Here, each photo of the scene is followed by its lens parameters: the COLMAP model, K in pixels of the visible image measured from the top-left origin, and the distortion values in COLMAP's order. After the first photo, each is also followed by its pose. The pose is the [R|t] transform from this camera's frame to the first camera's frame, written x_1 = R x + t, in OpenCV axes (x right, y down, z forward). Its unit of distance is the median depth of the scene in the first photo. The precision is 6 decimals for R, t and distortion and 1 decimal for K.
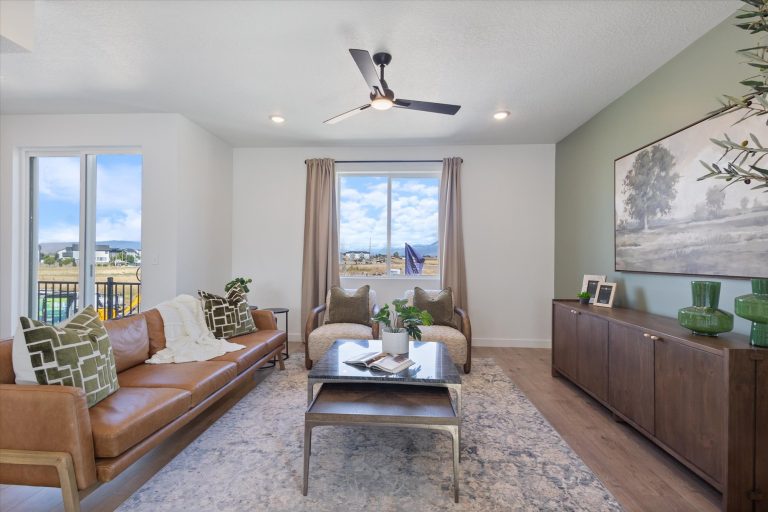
lens RADIAL K [[339.6, 0, 383.6], [0, 339.6, 256.1], [0, 0, 1]] dist [0.004230, 0.000160]
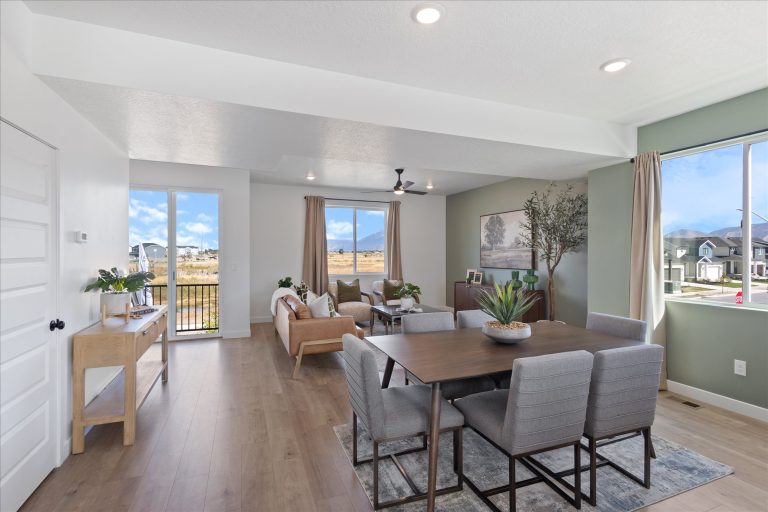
lens RADIAL K [[358.3, 0, 383.2], [0, 358.3, 254.2], [0, 0, 1]] dist [0.002594, 0.001080]
pose [[0.901578, -0.009912, 0.432503, -0.921062], [0.005532, 0.999920, 0.011384, -0.073512], [-0.432581, -0.007871, 0.901561, -0.839289]]
